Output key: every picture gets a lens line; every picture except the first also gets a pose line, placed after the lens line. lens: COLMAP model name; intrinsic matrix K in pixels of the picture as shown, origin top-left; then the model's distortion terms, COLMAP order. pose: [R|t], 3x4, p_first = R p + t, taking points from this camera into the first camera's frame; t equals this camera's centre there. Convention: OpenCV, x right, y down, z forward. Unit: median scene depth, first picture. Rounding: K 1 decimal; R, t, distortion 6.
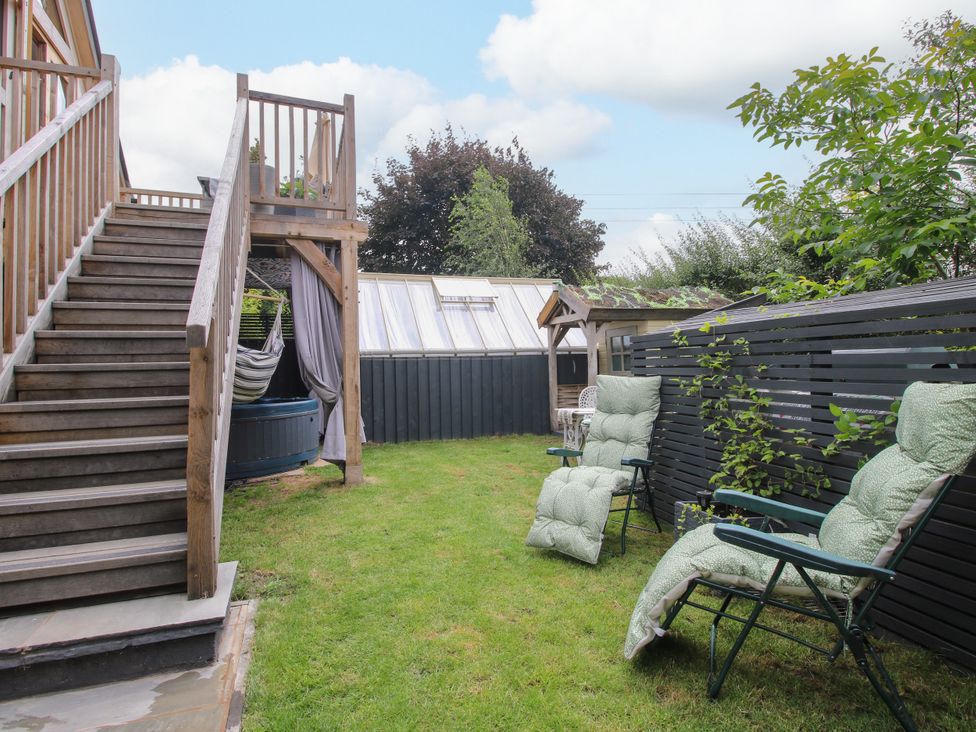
lens RADIAL K [[491.4, 0, 492.8], [0, 491.4, 363.2], [0, 0, 1]] dist [-0.024391, -0.001785]
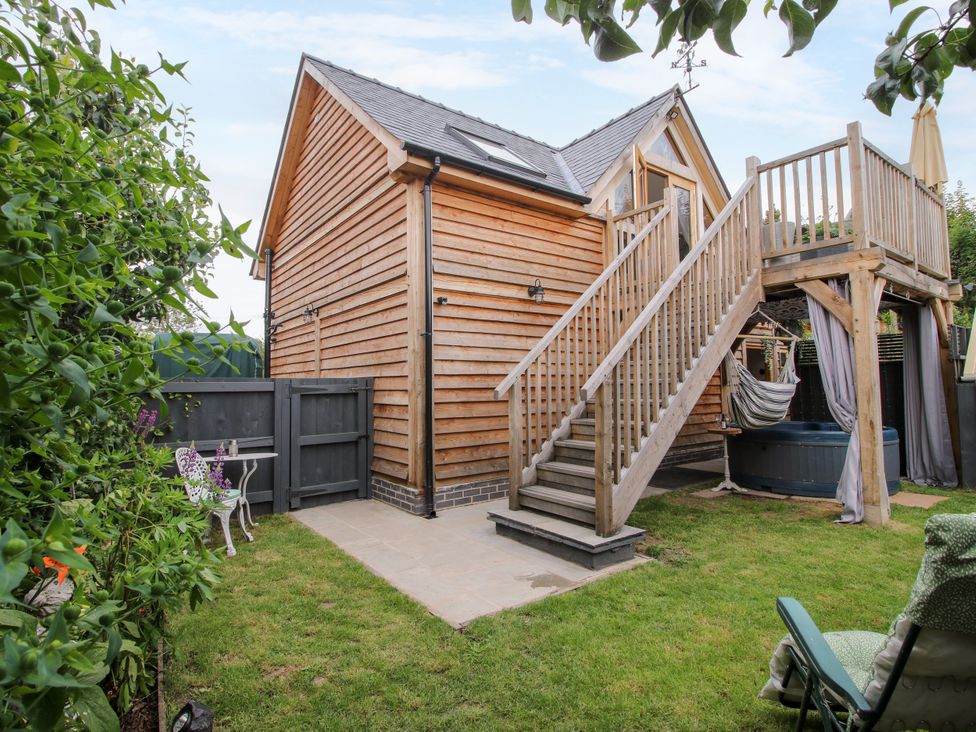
lens RADIAL K [[491.4, 0, 498.2], [0, 491.4, 366.3], [0, 0, 1]] dist [-0.024391, -0.001785]
pose [[0.293774, -0.021821, -0.955626, 0.446812], [0.006353, 0.999762, -0.020876, -0.050214], [0.955854, 0.000062, 0.293842, 0.036314]]
